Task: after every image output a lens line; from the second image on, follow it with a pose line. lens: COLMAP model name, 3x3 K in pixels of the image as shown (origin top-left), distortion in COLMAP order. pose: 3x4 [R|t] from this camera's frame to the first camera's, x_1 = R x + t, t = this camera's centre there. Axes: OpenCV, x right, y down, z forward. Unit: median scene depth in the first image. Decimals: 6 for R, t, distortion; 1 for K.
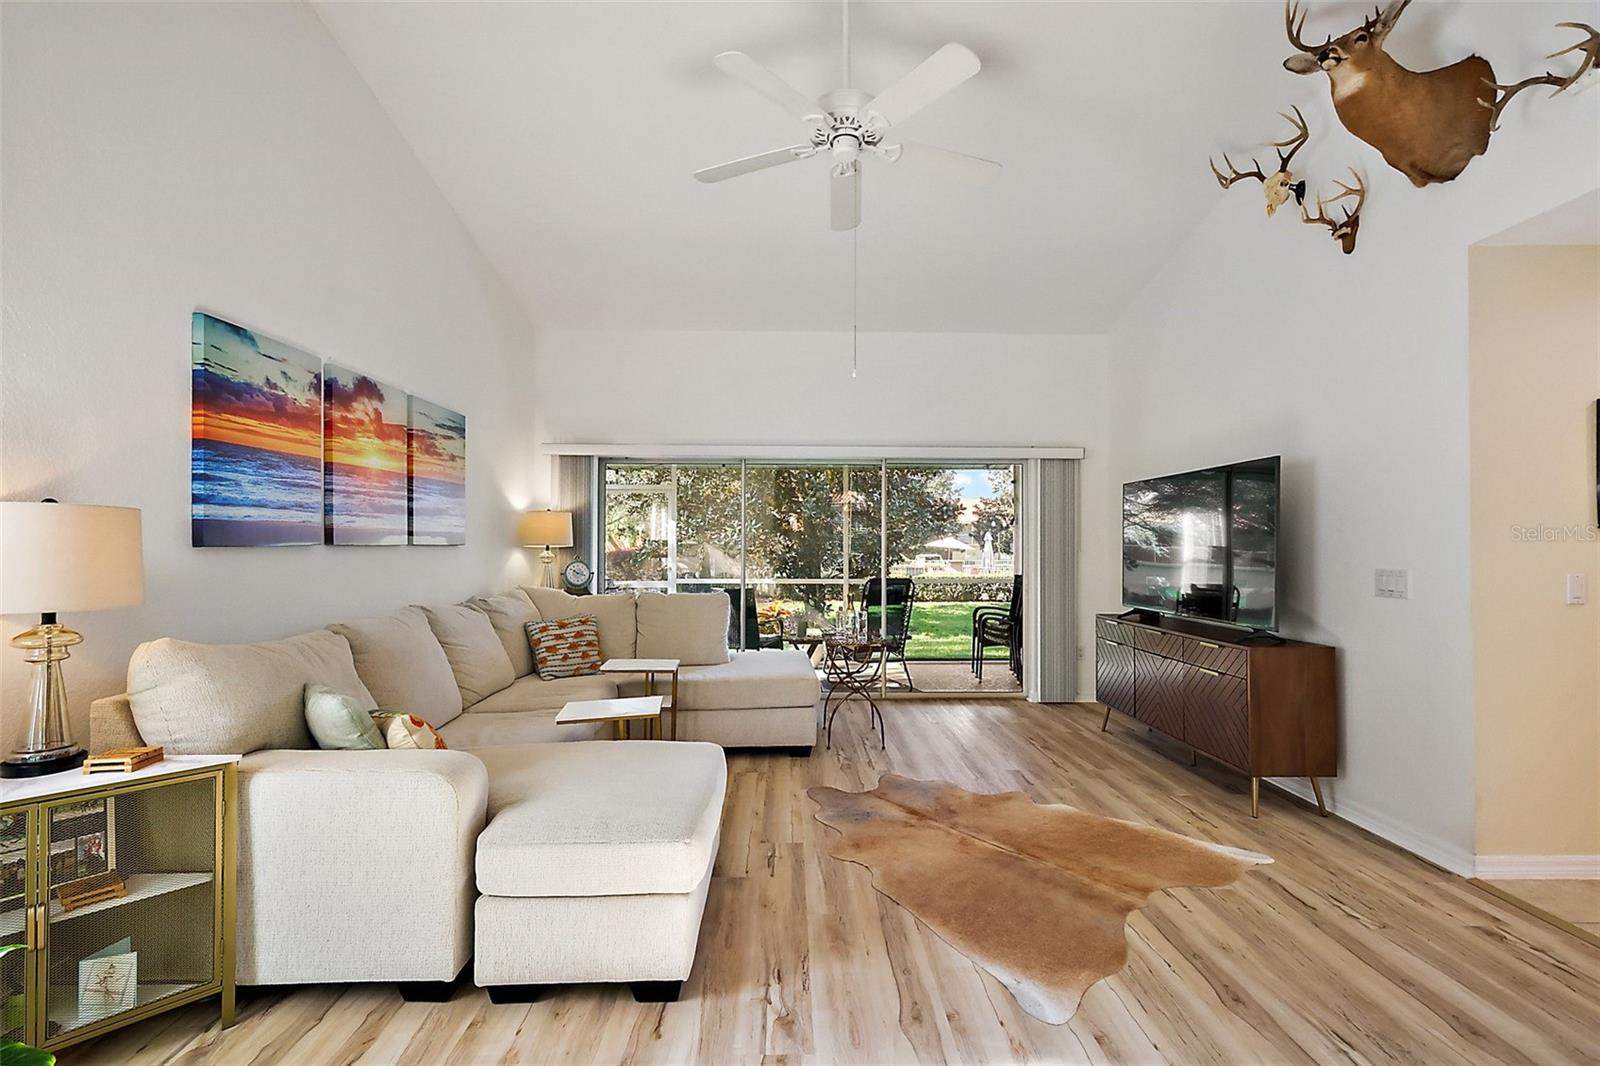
lens RADIAL K [[700.5, 0, 799.5], [0, 700.5, 535.6], [0, 0, 1]] dist [-0.000844, 0.002382]
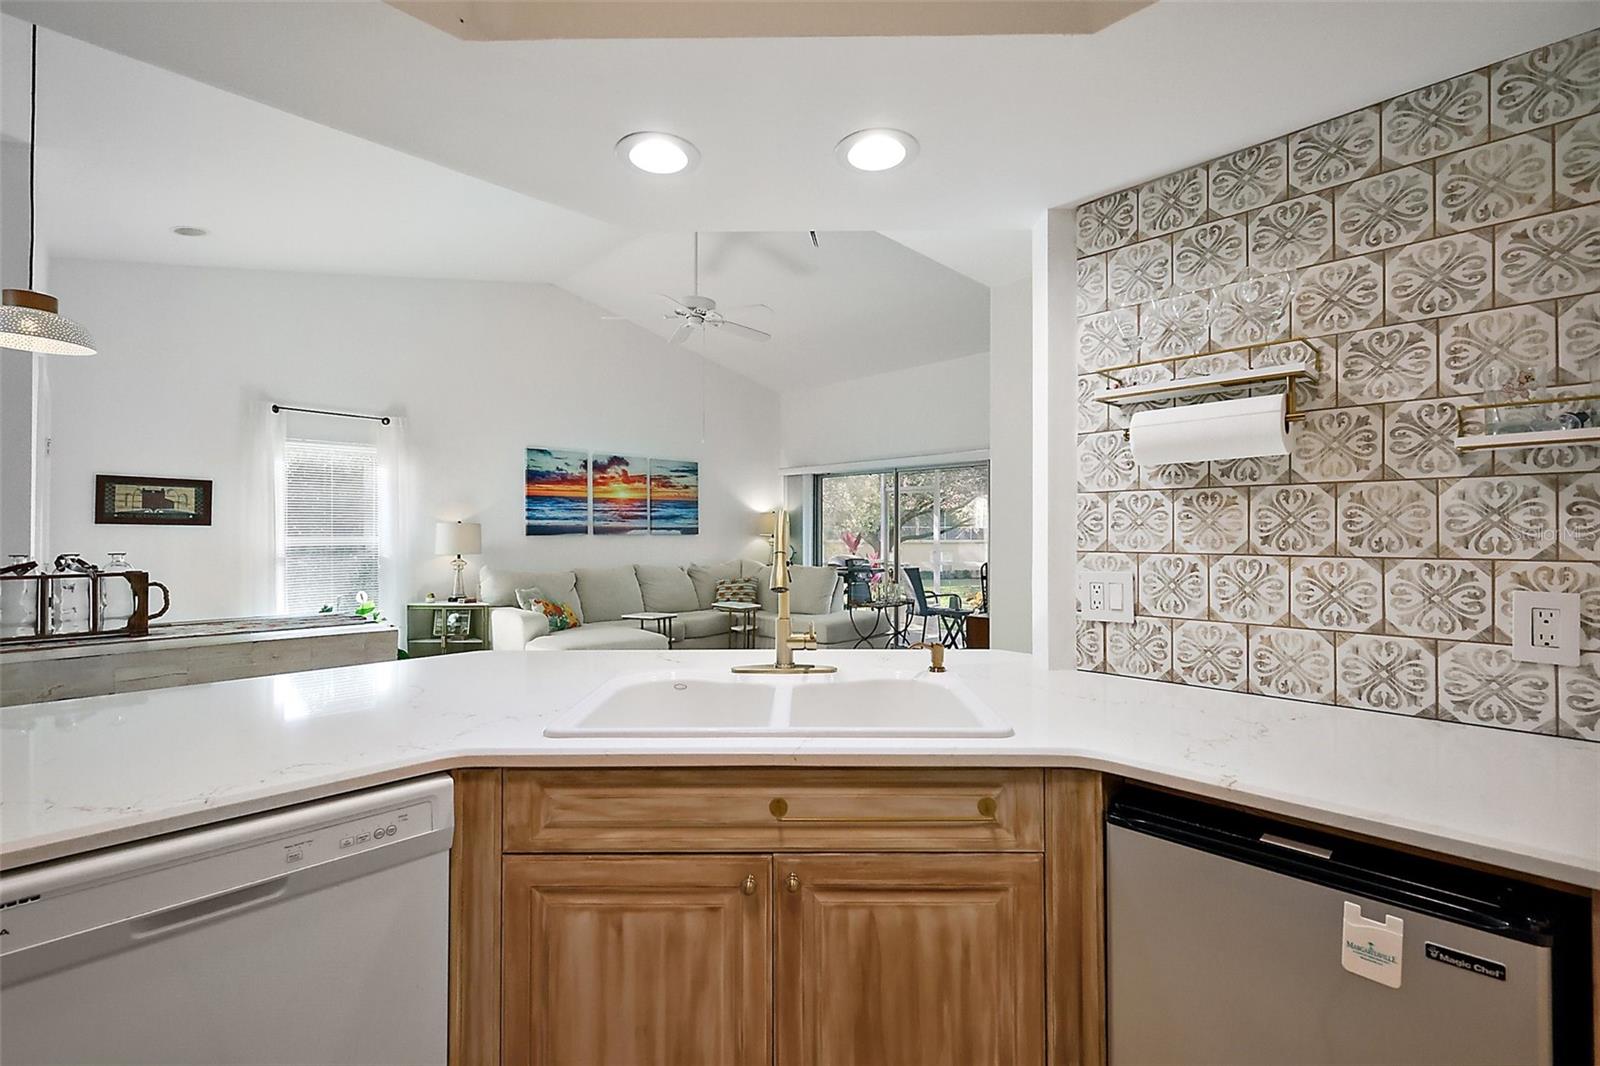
lens RADIAL K [[700.5, 0, 800.4], [0, 700.5, 527.3], [0, 0, 1]] dist [-0.000844, 0.002382]
pose [[0.692318, -0.009517, -0.721530, 1.355390], [0.012522, 0.999921, -0.001174, 0.000592], [0.721484, -0.008222, 0.692382, -0.076181]]
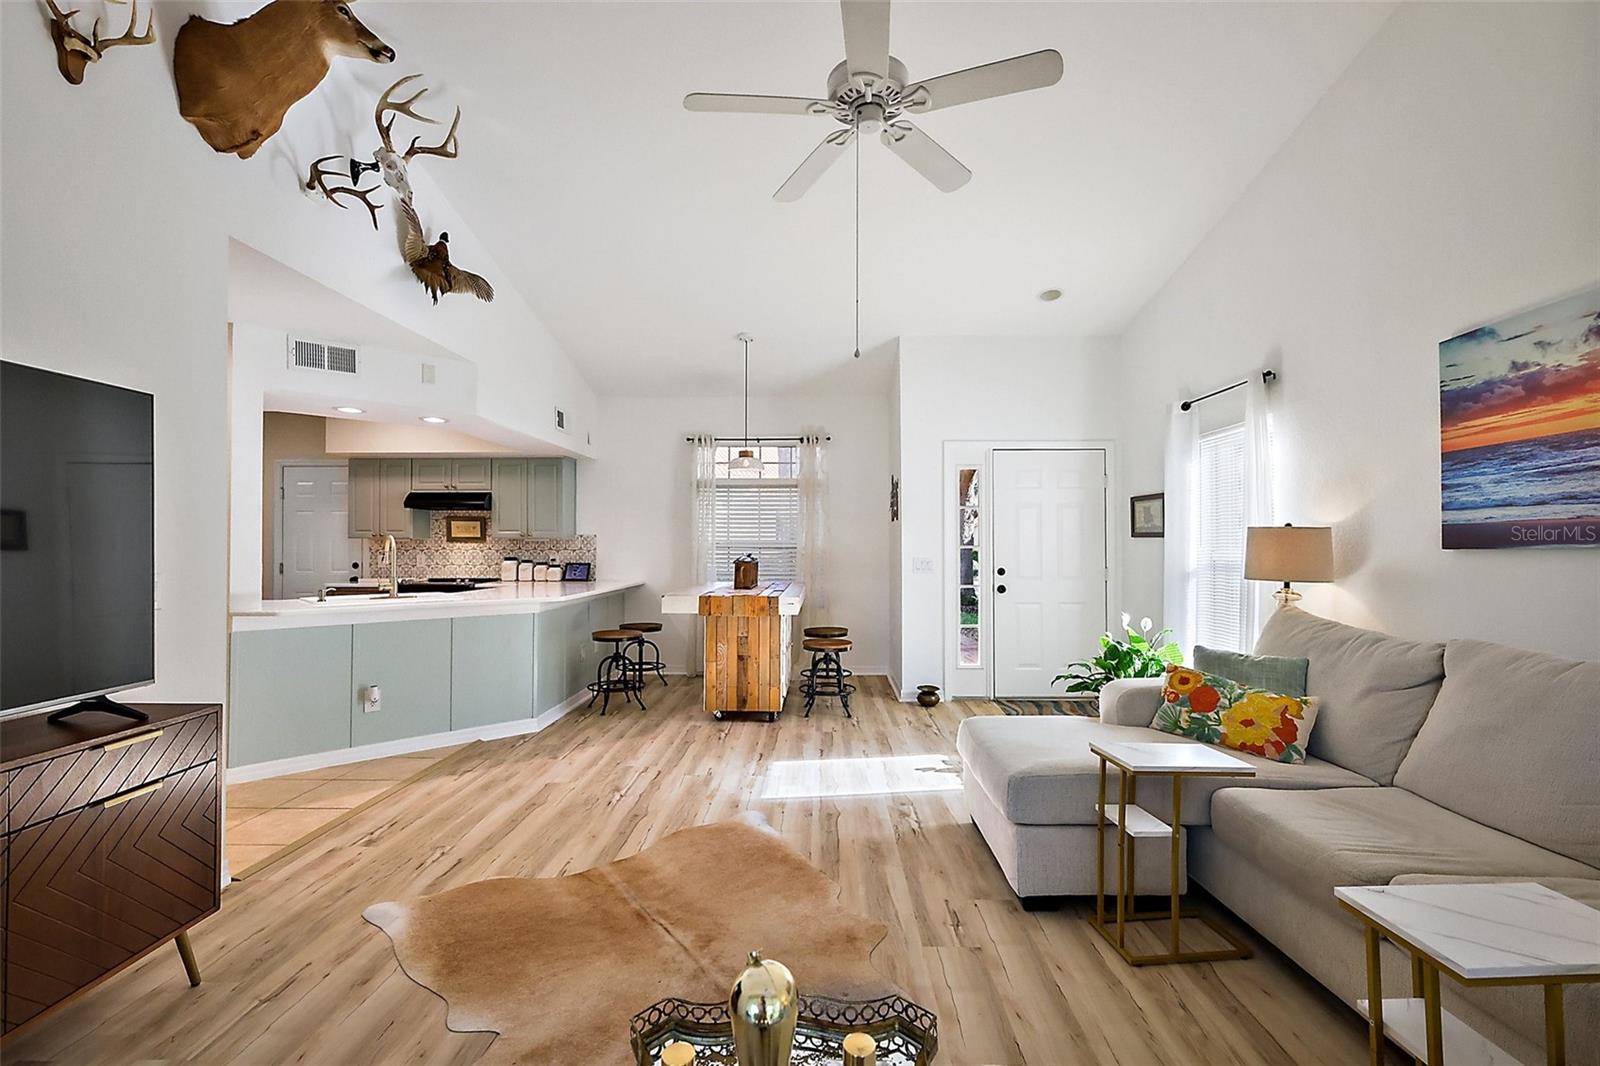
lens RADIAL K [[700.5, 0, 806.8], [0, 700.5, 537.4], [0, 0, 1]] dist [-0.000844, 0.002382]
pose [[-0.999202, -0.003694, 0.039782, 0.092452], [-0.004755, 0.999635, -0.026605, 0.024095], [-0.039669, -0.026773, -0.998854, 1.626656]]
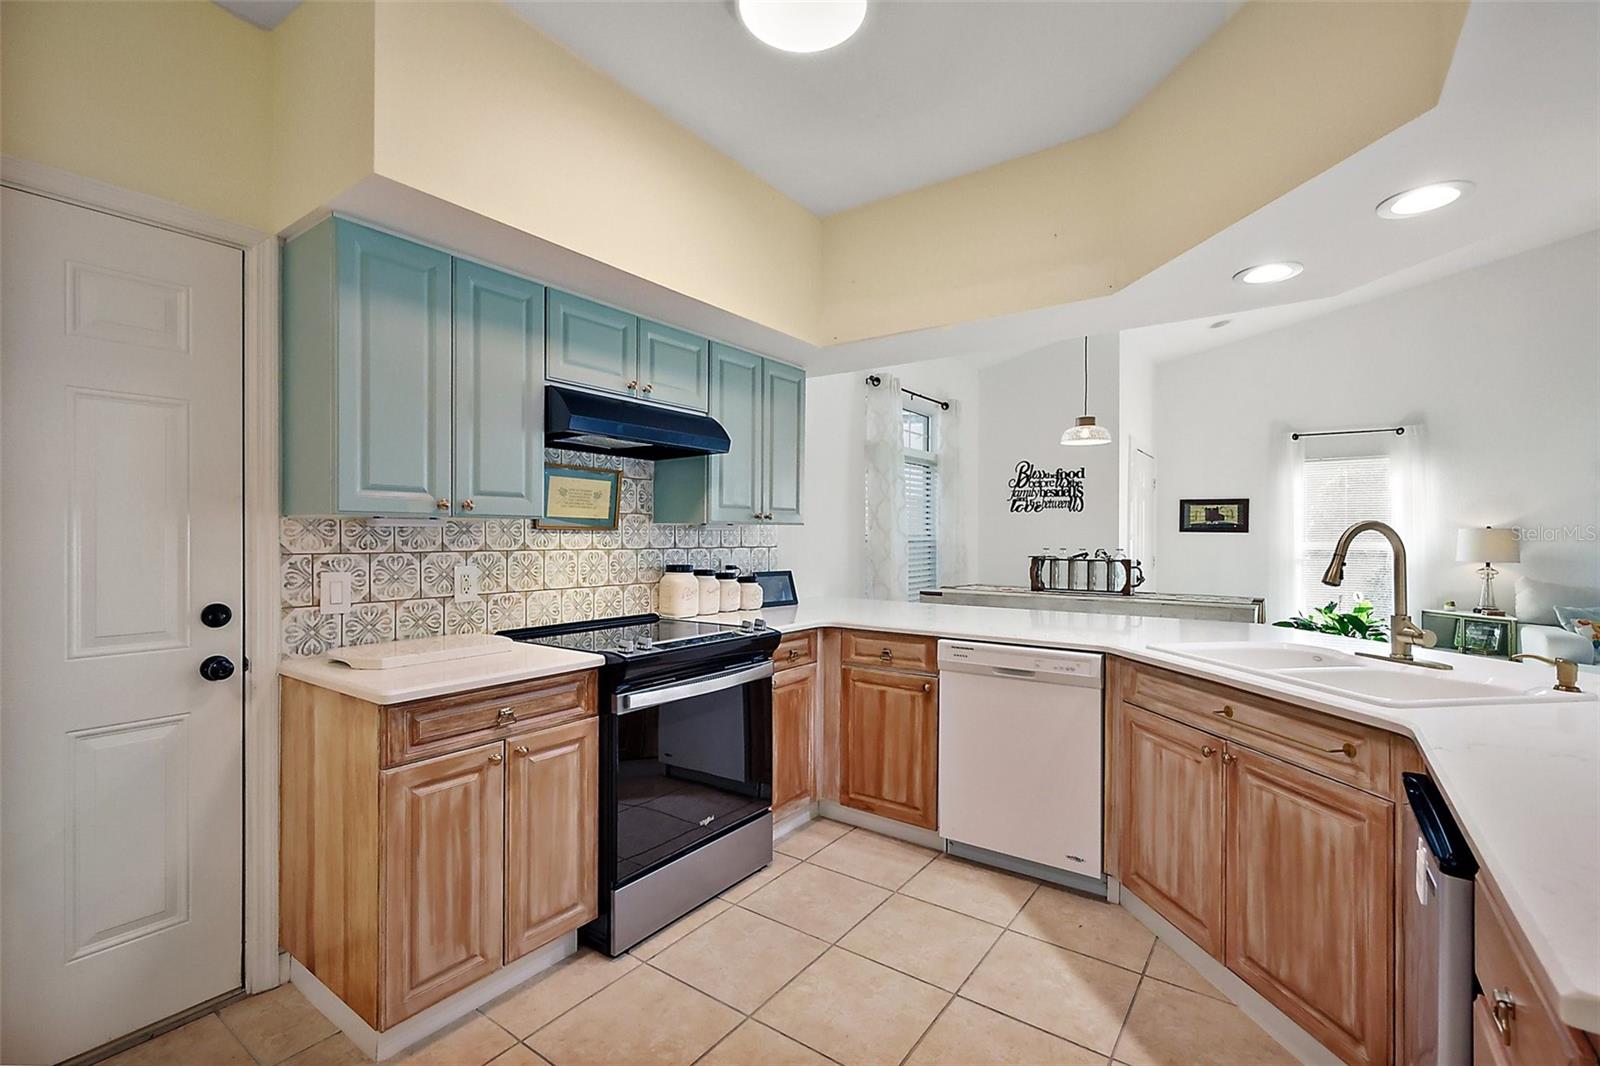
lens RADIAL K [[700.5, 0, 803.4], [0, 700.5, 537.1], [0, 0, 1]] dist [-0.000844, 0.002382]
pose [[-0.596873, -0.004481, -0.802323, 1.760182], [0.006420, 0.999926, -0.010361, 0.004434], [0.802310, -0.011335, -0.596800, 0.232317]]
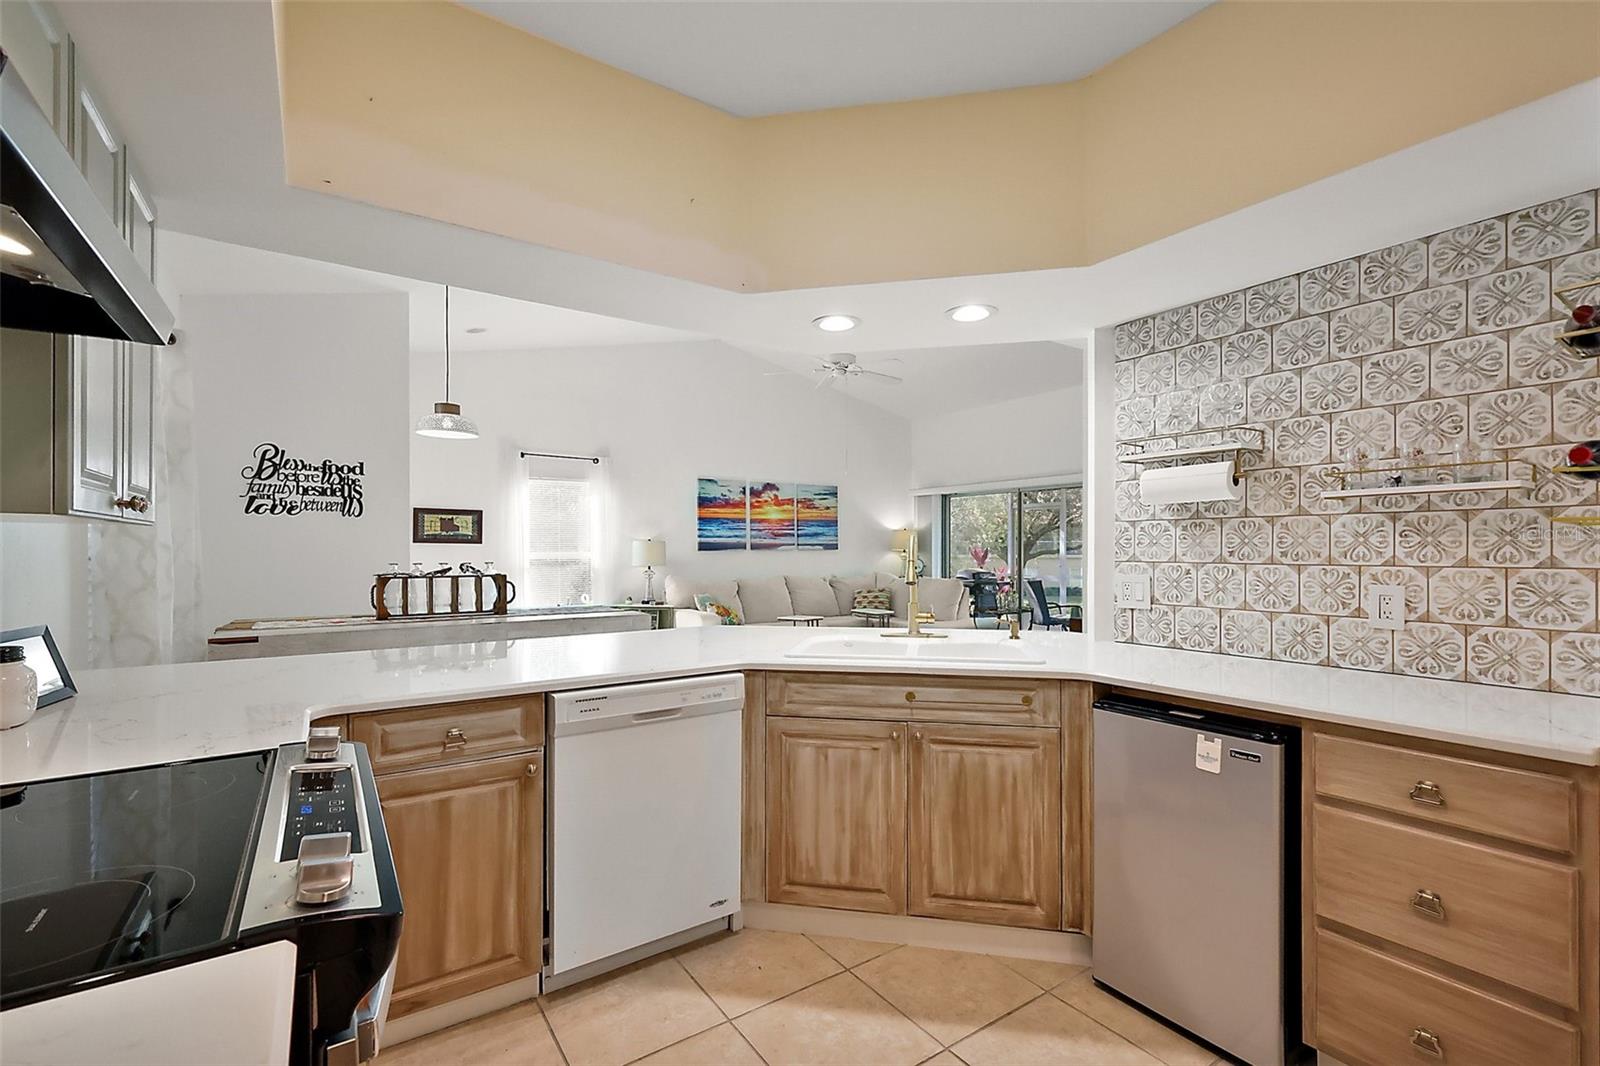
lens RADIAL K [[700.5, 0, 799.0], [0, 700.5, 551.1], [0, 0, 1]] dist [-0.000844, 0.002382]
pose [[0.546611, -0.001133, -0.837386, 1.592392], [0.015764, 0.999836, 0.008938, -0.003249], [0.837239, -0.018086, 0.546539, -0.291629]]
